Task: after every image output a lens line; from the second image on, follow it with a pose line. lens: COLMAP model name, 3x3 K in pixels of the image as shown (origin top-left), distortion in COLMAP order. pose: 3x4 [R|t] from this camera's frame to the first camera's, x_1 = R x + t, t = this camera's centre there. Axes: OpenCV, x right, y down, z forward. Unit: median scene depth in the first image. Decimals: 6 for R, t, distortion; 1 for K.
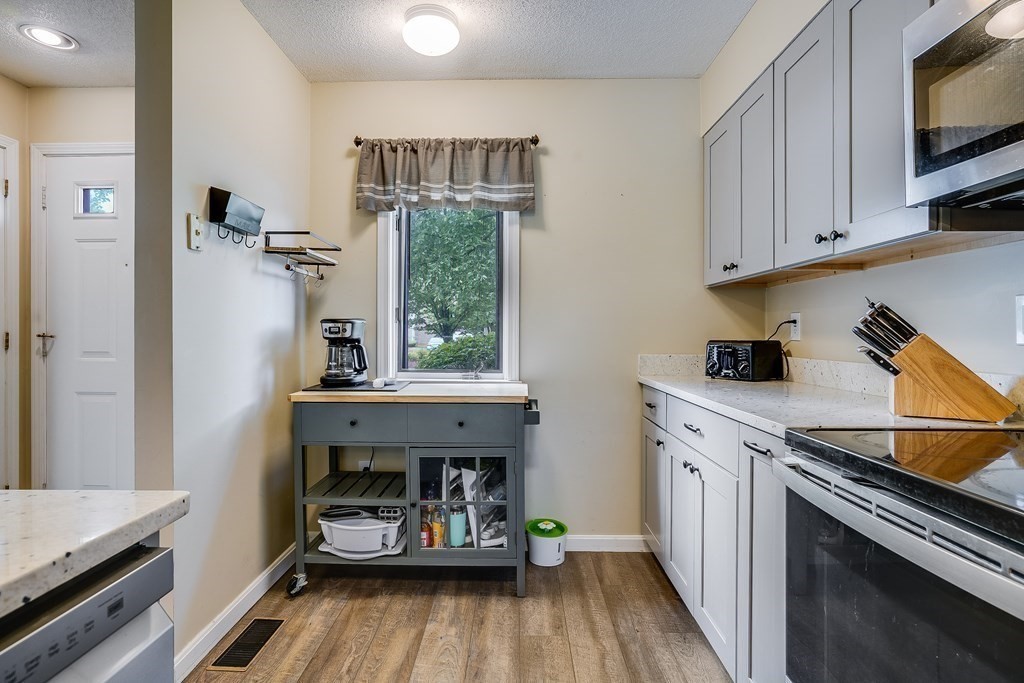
lens RADIAL K [[535.9, 0, 509.7], [0, 535.9, 332.6], [0, 0, 1]] dist [-0.001320, 0.000153]
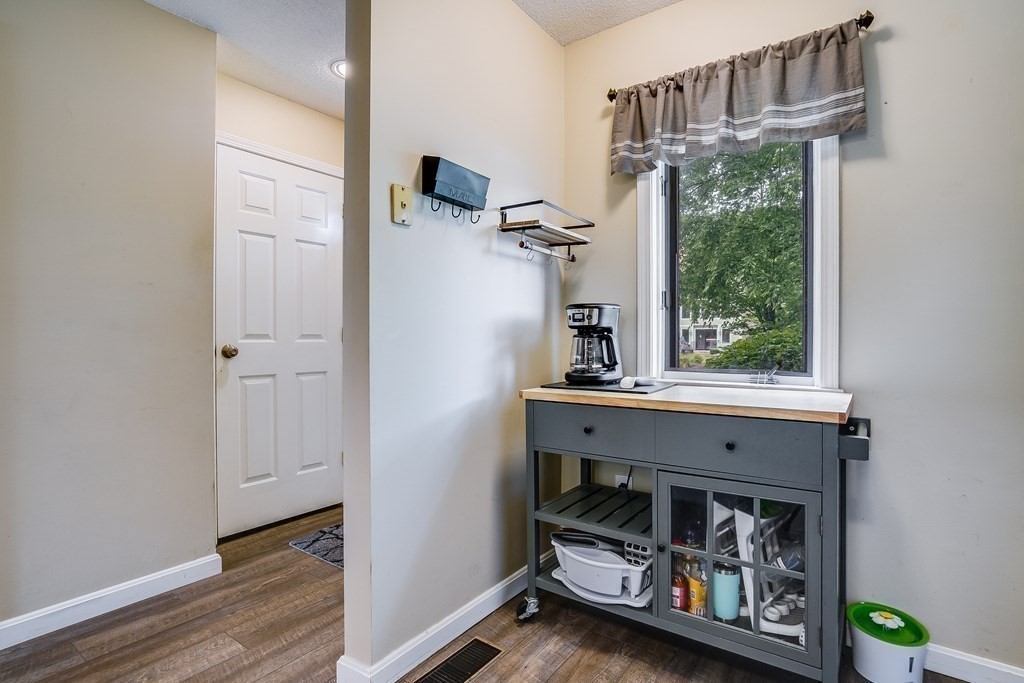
lens RADIAL K [[508.2, 0, 515.3], [0, 508.2, 341.7], [0, 0, 1]] dist [-0.051405, 0.033093]
pose [[0.824810, -0.000344, -0.565410, 0.040732], [0.002812, 0.999990, 0.003493, 0.030119], [0.565403, -0.004471, 0.824803, 0.280350]]
